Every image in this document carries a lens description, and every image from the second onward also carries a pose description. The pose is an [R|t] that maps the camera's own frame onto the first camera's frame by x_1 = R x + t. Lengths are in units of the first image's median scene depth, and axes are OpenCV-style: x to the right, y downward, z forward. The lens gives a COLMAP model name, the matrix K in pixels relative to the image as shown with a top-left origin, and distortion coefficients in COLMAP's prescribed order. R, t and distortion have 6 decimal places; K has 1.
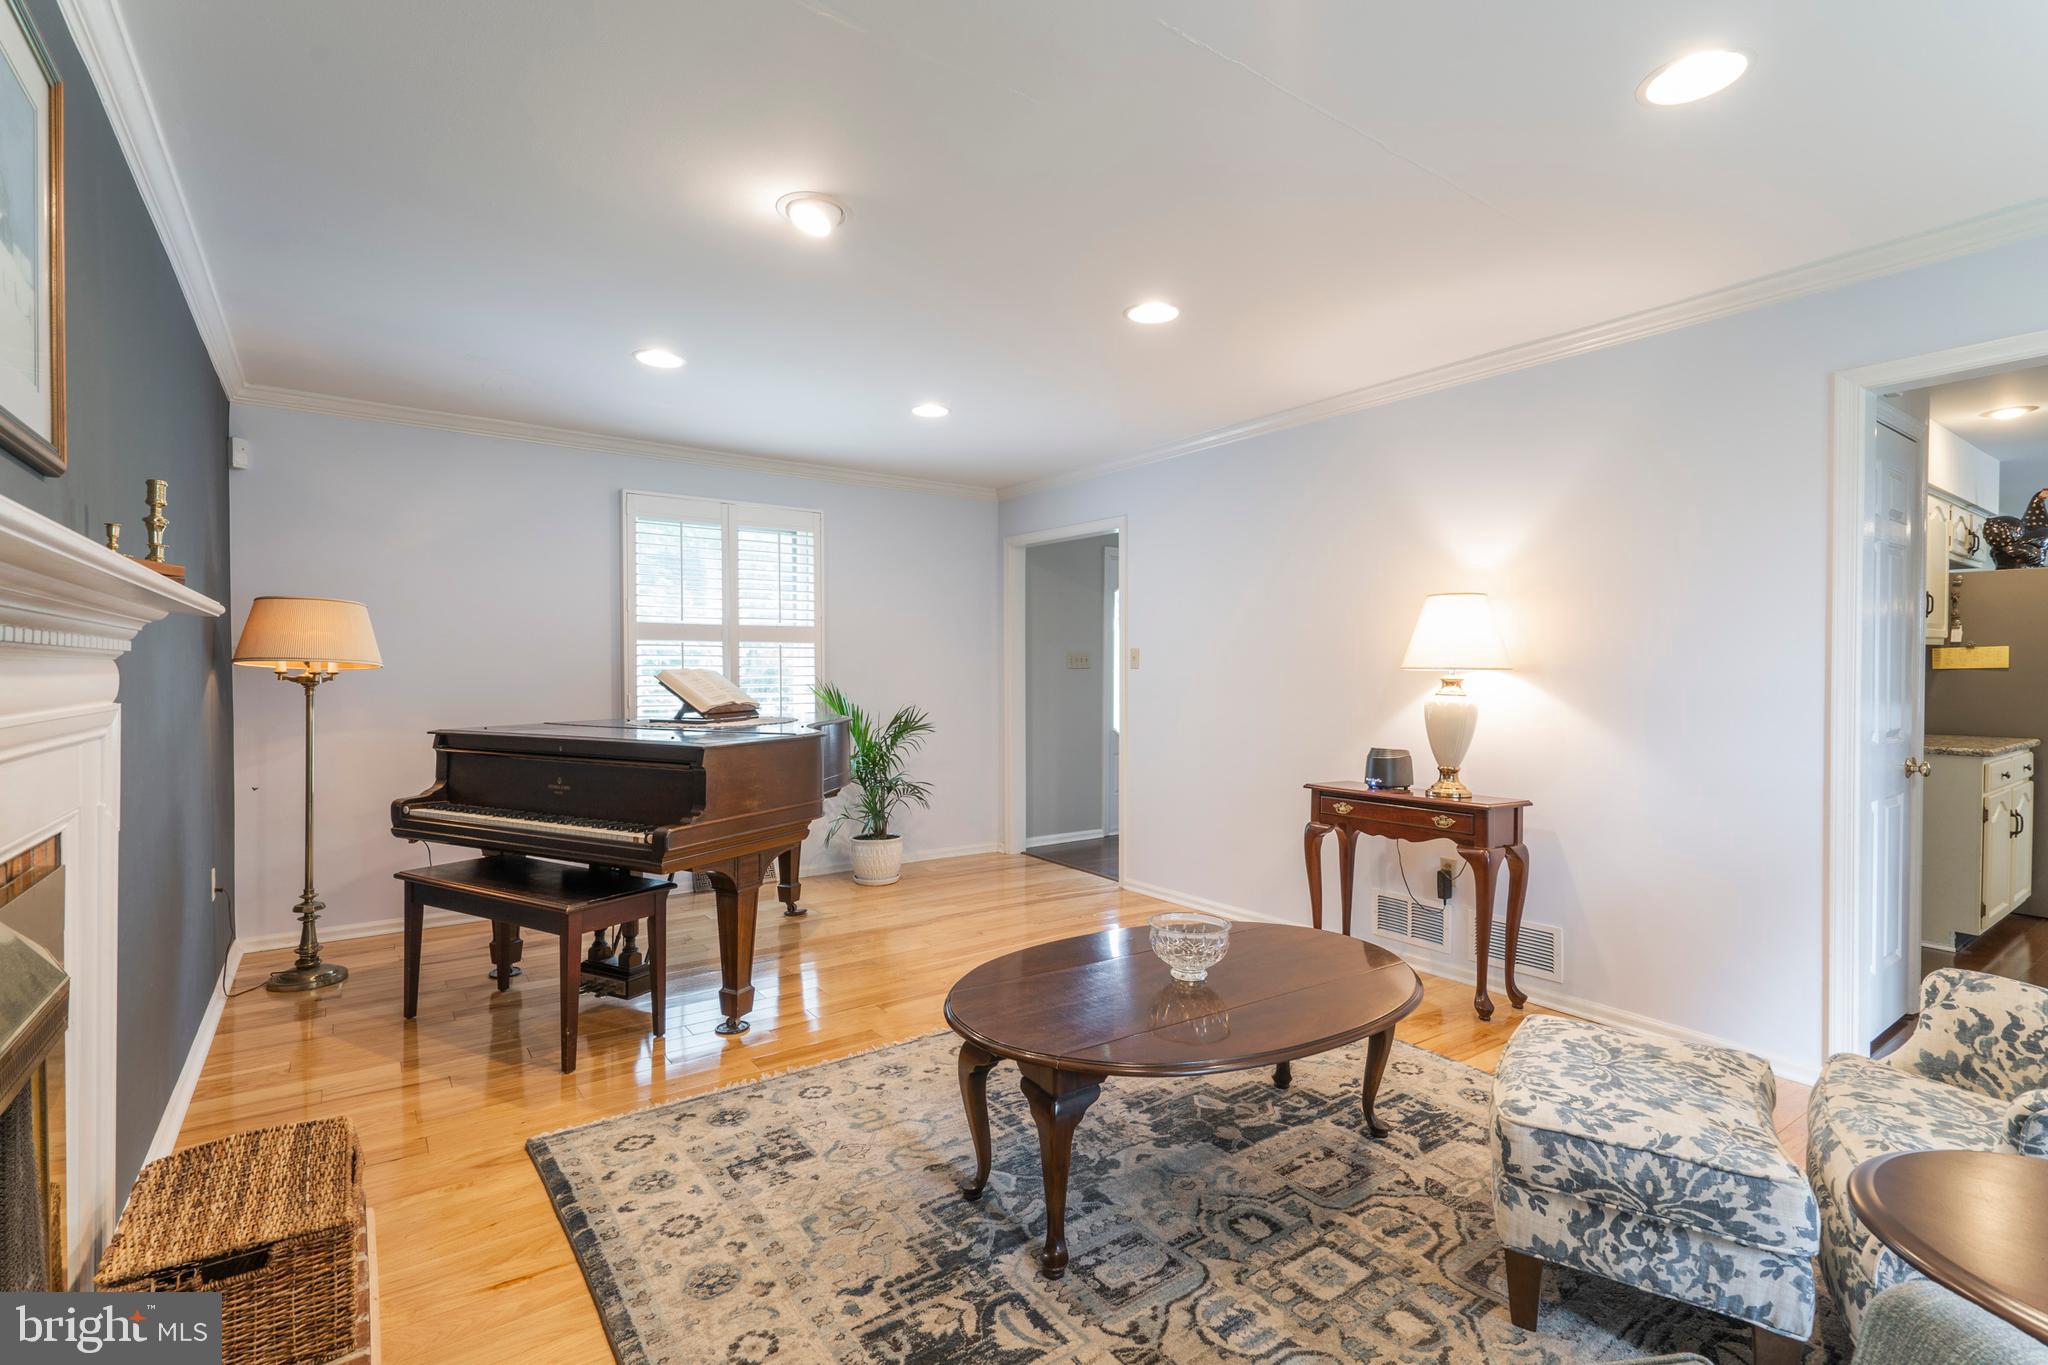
lens RADIAL K [[921.3, 0, 1029.7], [0, 921.3, 678.8], [0, 0, 1]] dist [0.003707, 0.001539]
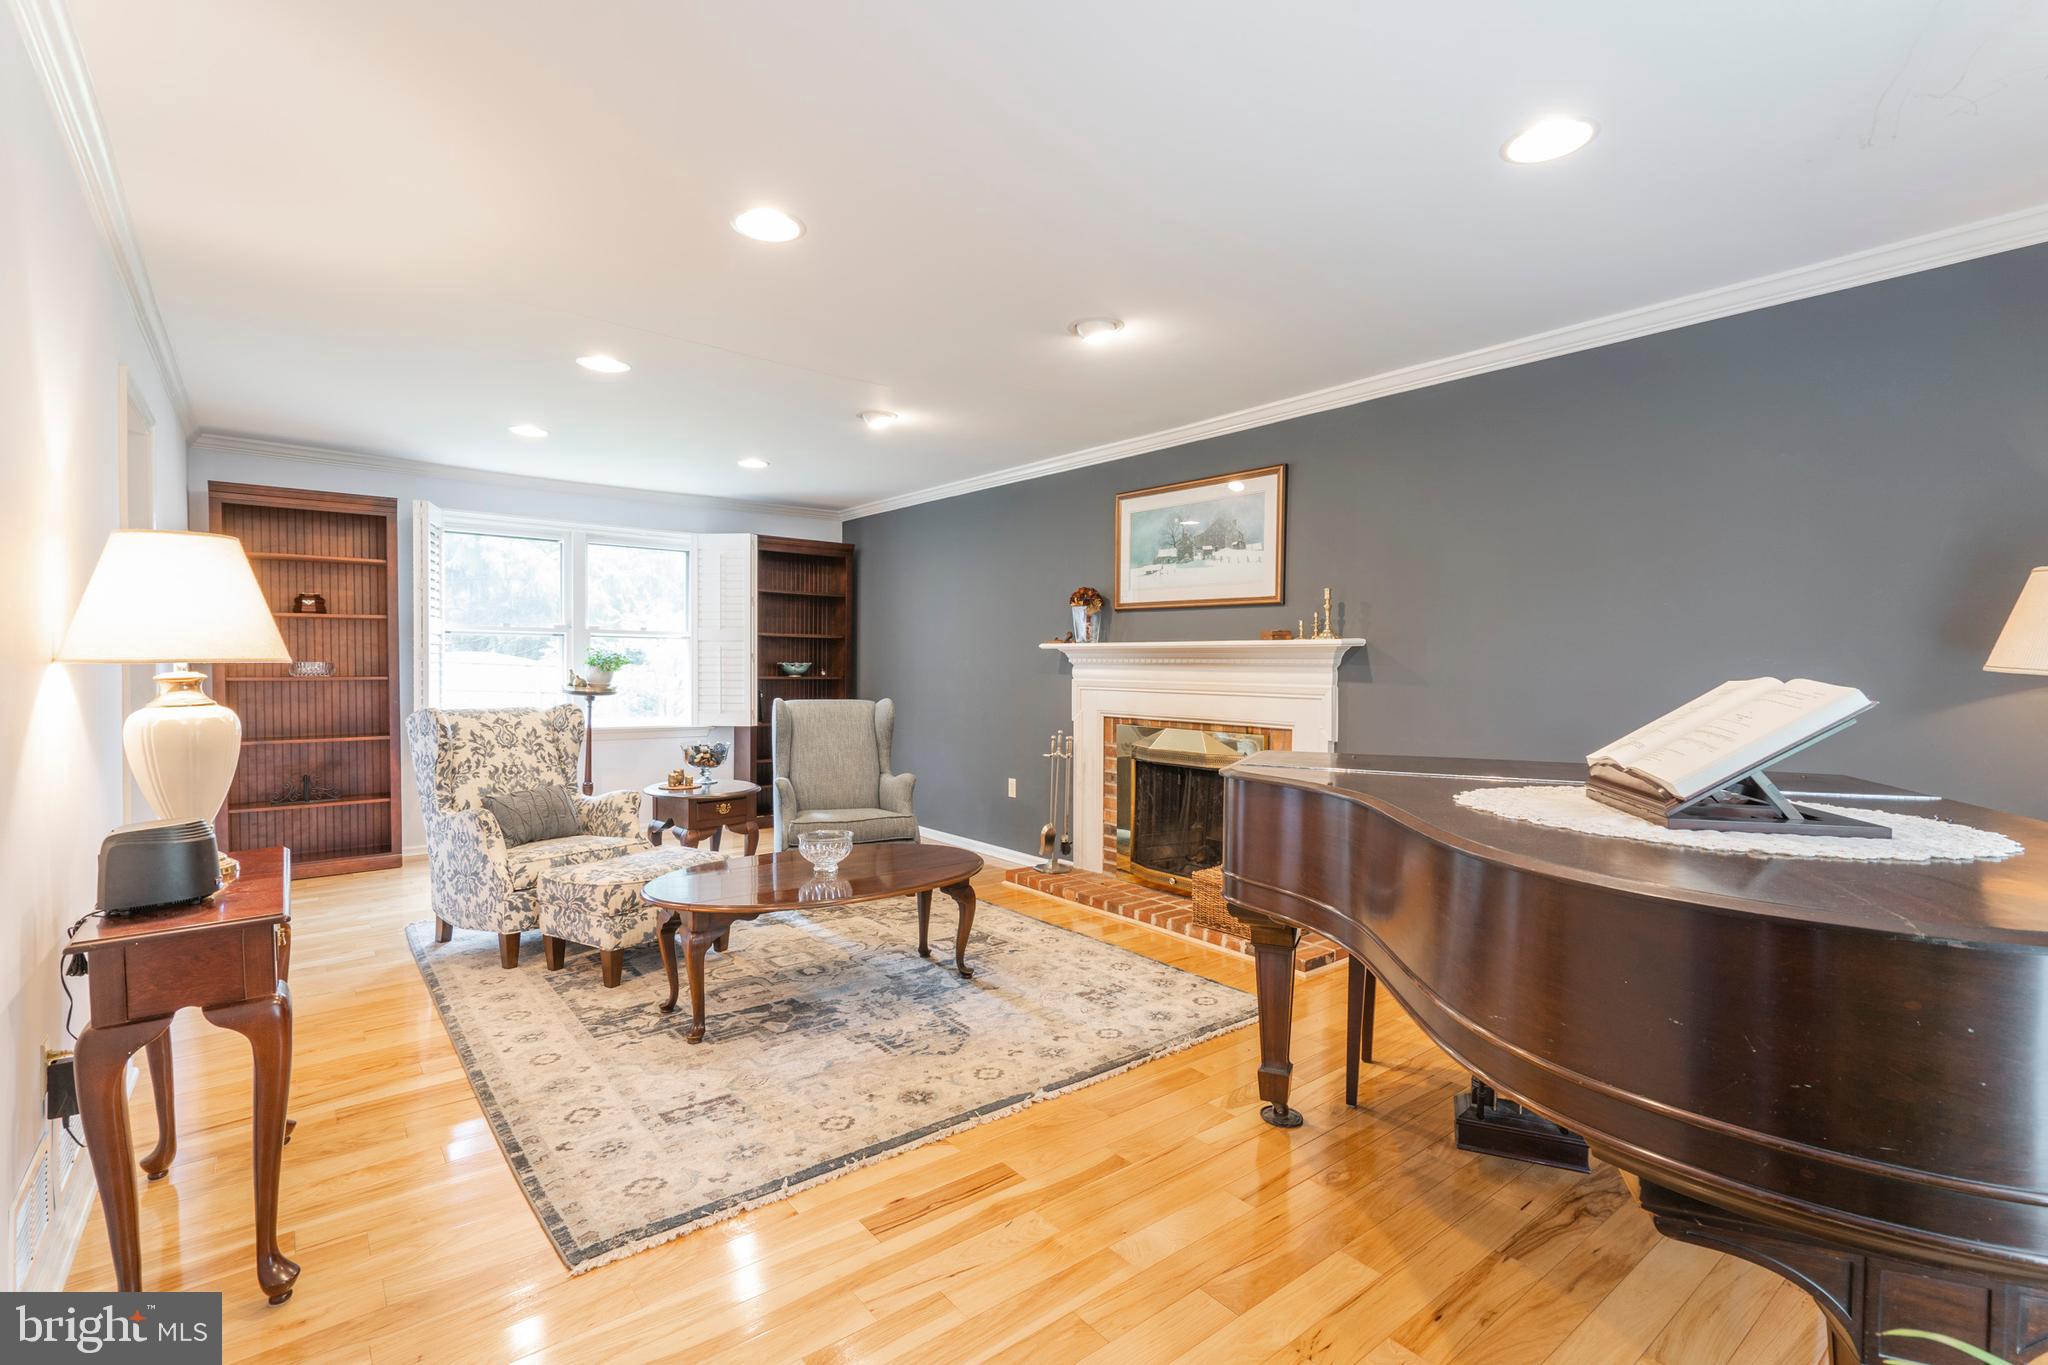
lens RADIAL K [[921.3, 0, 1027.3], [0, 921.3, 684.7], [0, 0, 1]] dist [0.003707, 0.001539]
pose [[-0.998739, -0.008042, -0.049554, -0.080408], [-0.009621, 0.999451, 0.031703, -0.032023], [0.049272, 0.032139, -0.998268, 2.531439]]
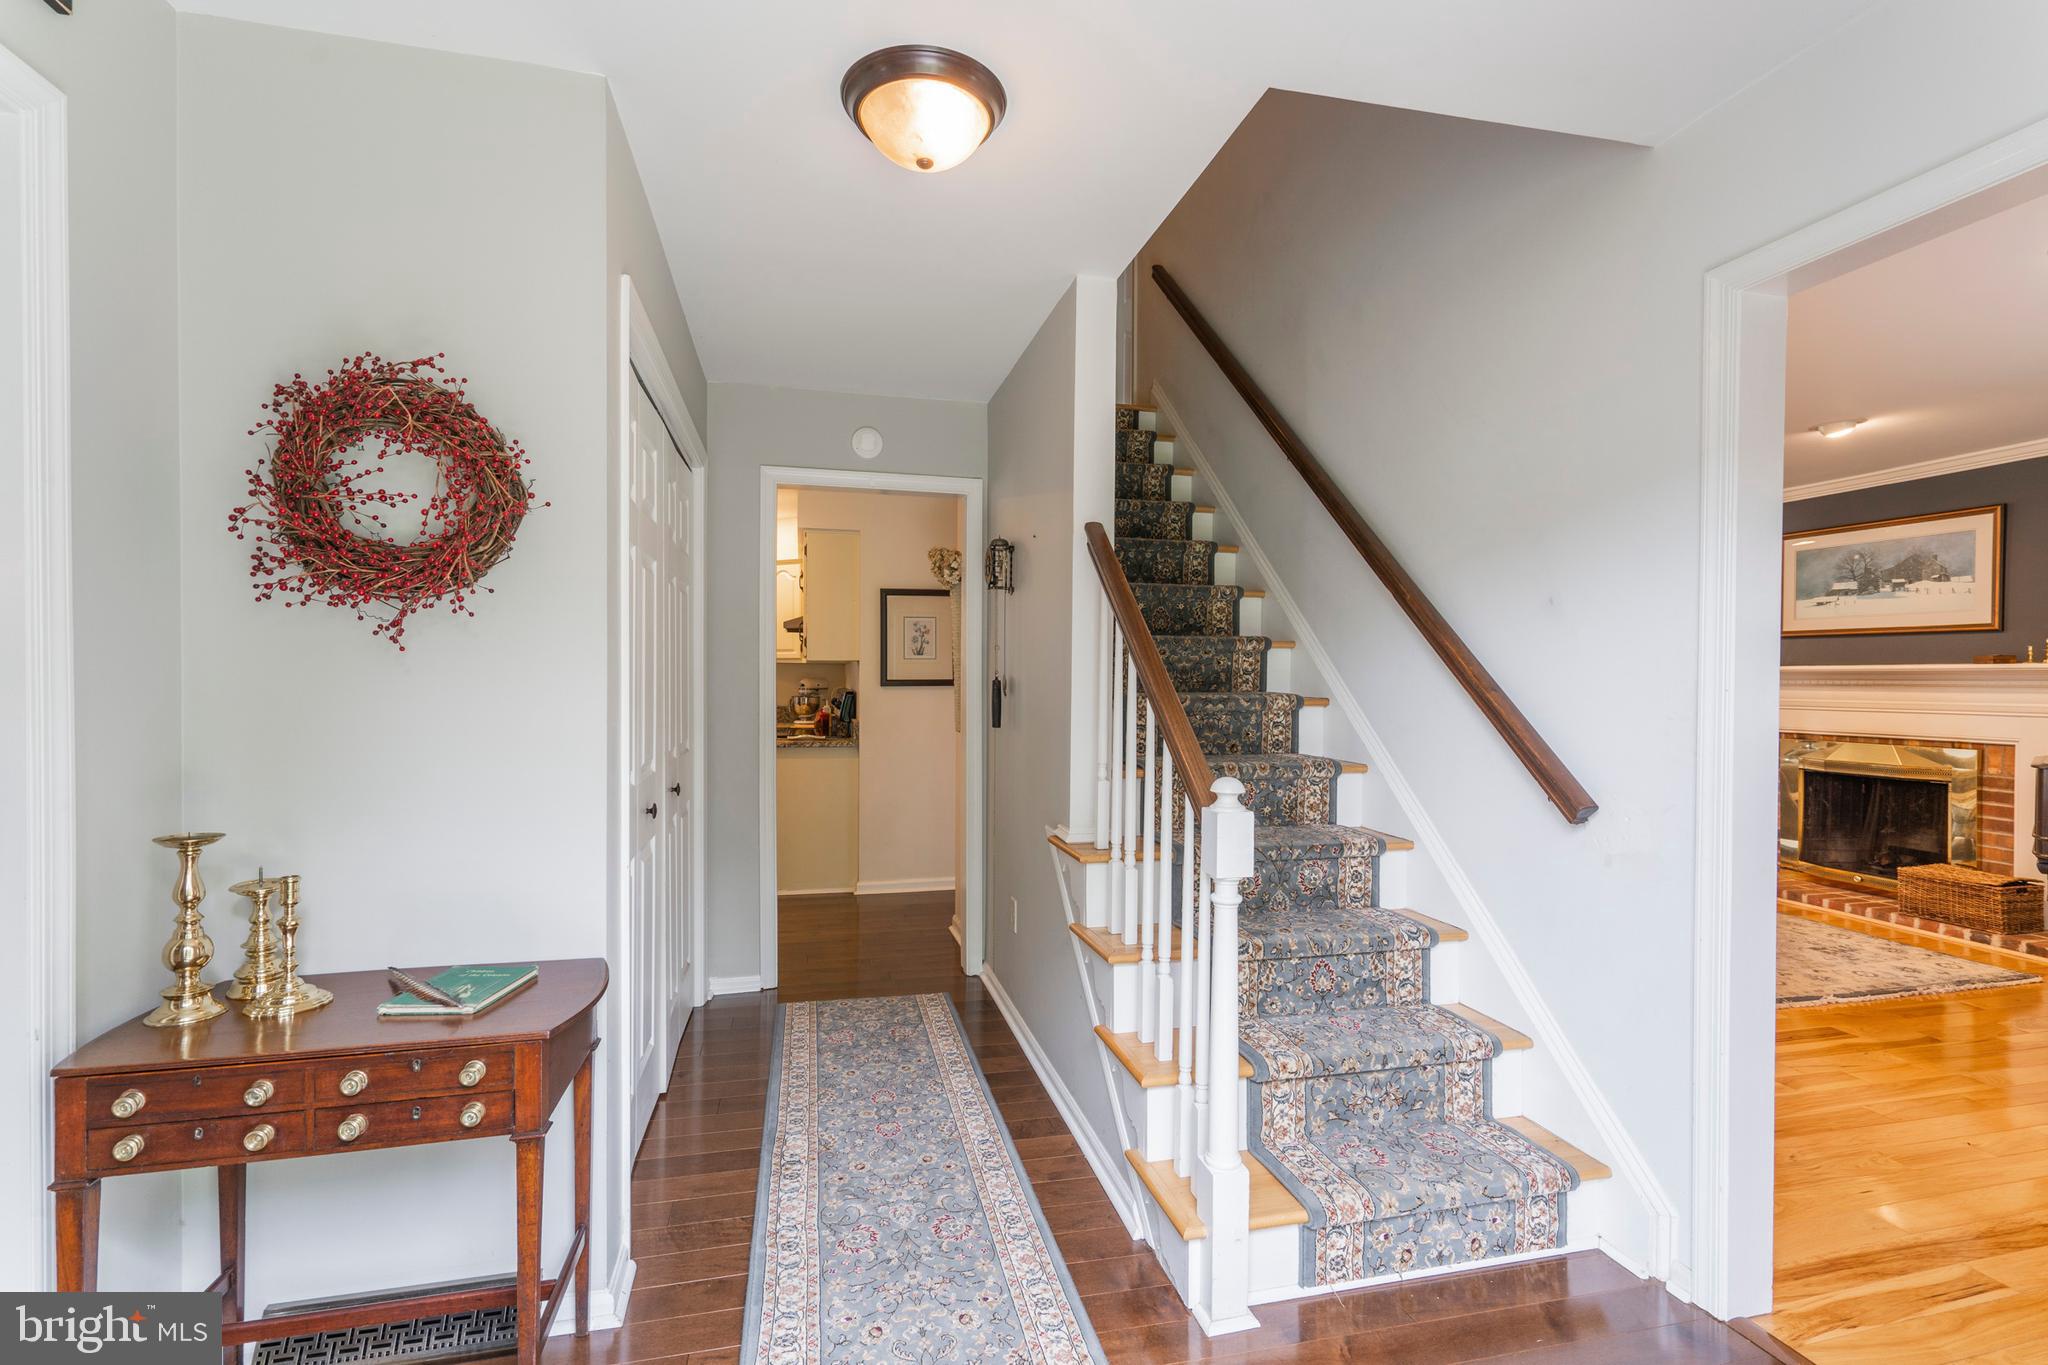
lens RADIAL K [[921.3, 0, 1035.7], [0, 921.3, 688.3], [0, 0, 1]] dist [0.003707, 0.001539]
pose [[-0.929205, -0.007934, 0.369480, 0.554042], [-0.000868, 0.999814, 0.019286, -0.051110], [-0.369564, 0.017600, -0.929039, 3.412518]]
